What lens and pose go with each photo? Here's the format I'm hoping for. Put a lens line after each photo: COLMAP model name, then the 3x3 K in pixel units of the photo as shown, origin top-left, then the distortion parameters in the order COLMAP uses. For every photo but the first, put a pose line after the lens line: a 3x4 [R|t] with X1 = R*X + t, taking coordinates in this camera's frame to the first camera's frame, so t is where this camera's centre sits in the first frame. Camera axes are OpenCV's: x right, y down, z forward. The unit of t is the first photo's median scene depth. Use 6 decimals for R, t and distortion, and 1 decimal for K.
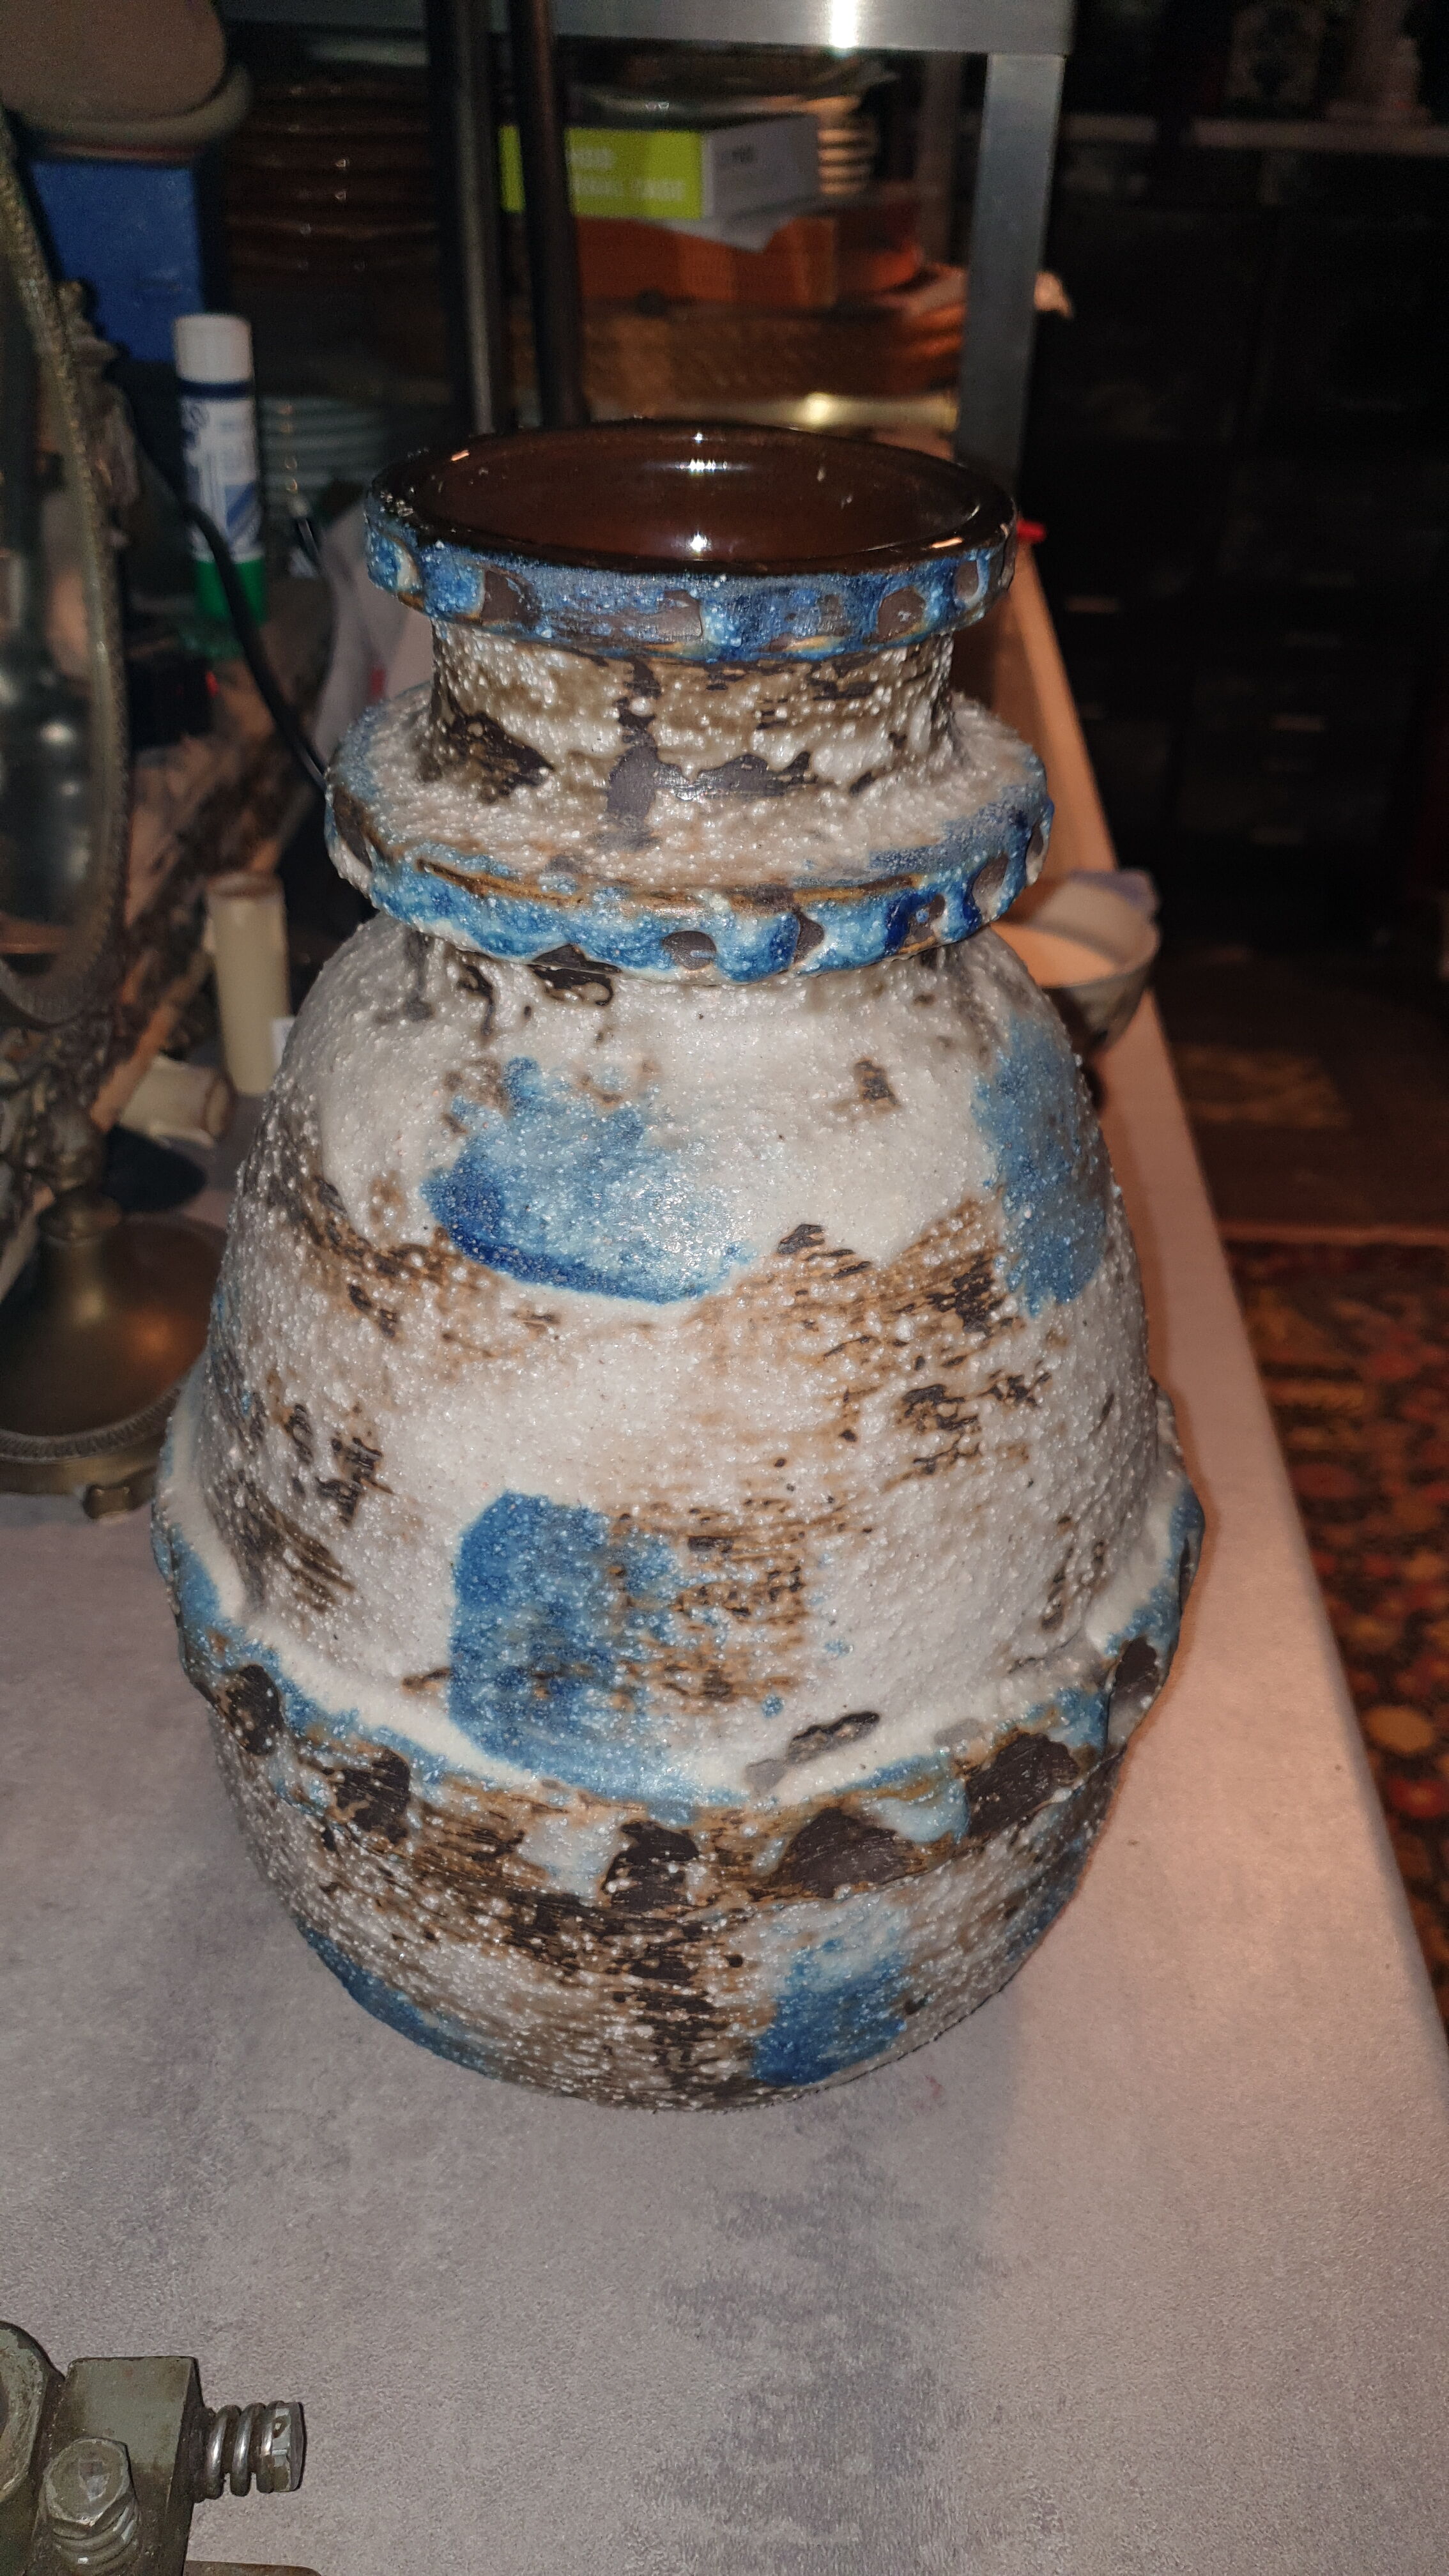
lens RADIAL K [[1975.3, 0, 713.0], [0, 1975.3, 1283.1], [0, 0, 1]] dist [0.240223, -0.597143]
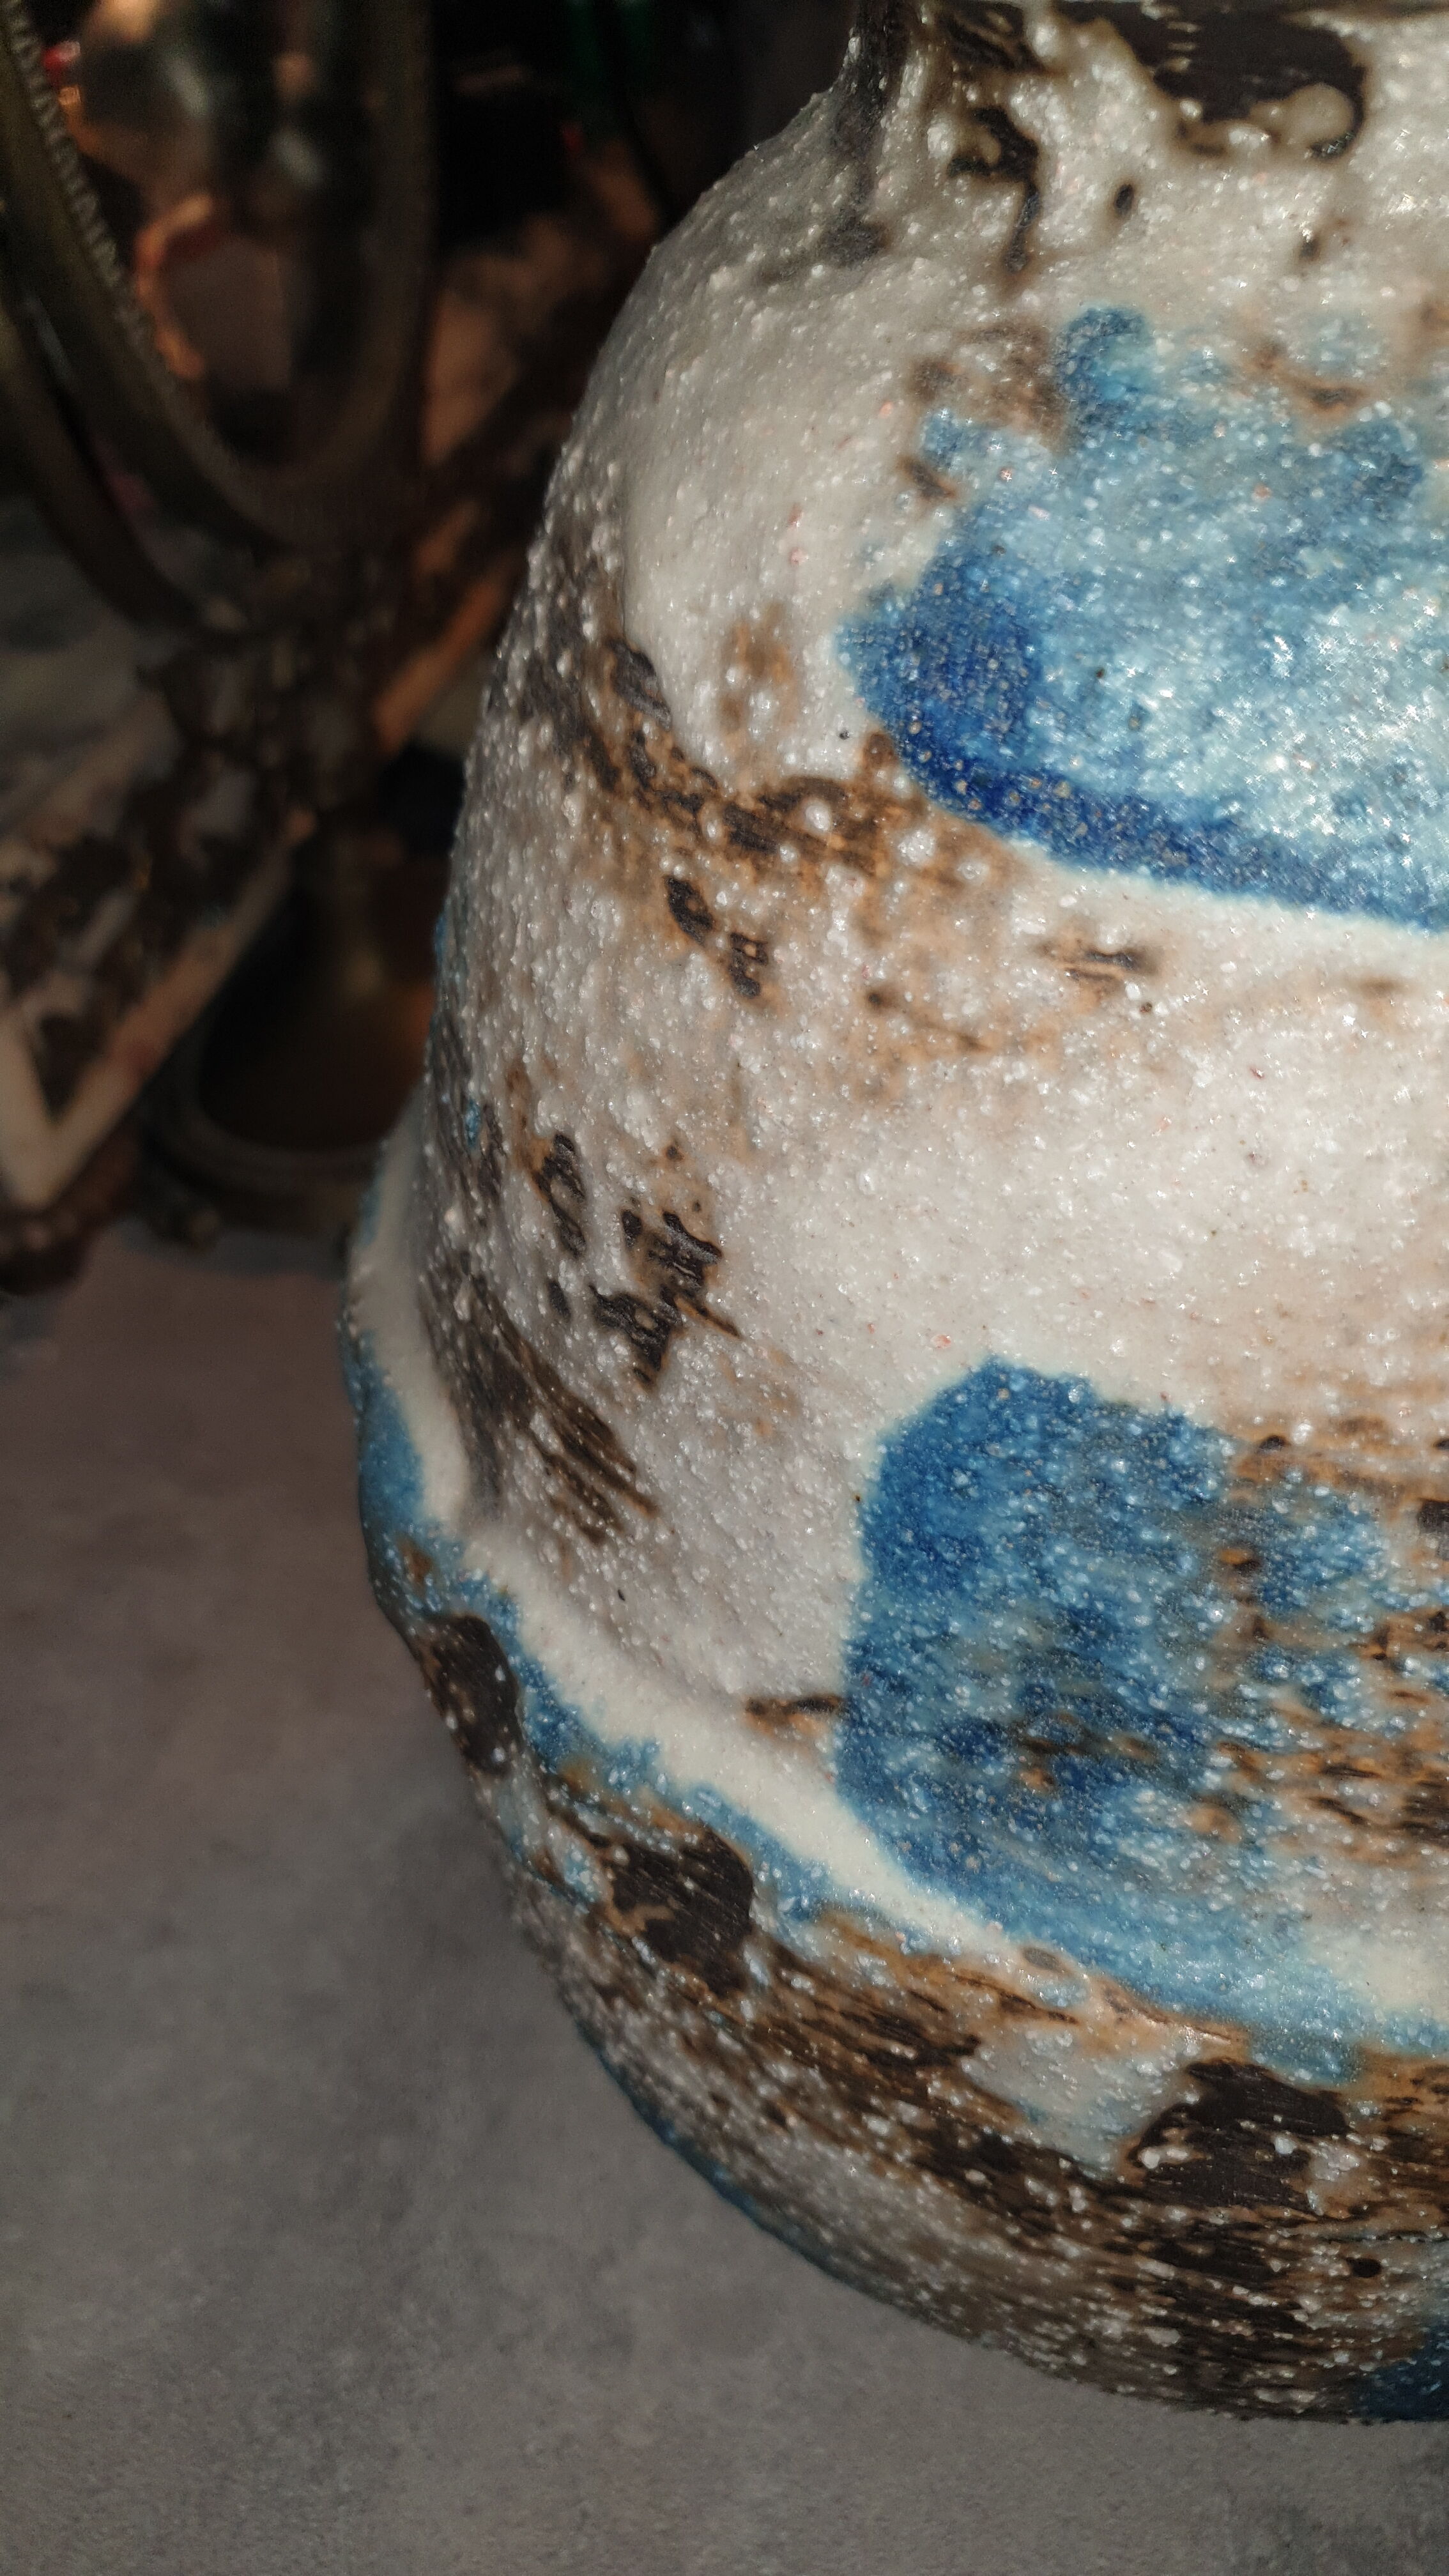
lens RADIAL K [[1975.3, 0, 713.0], [0, 1975.3, 1283.1], [0, 0, 1]] dist [0.240223, -0.597143]
pose [[0.982259, 0.069977, -0.173986, -0.085879], [-0.047042, 0.990051, 0.132615, 0.031292], [0.181535, -0.122078, 0.975778, 0.538671]]
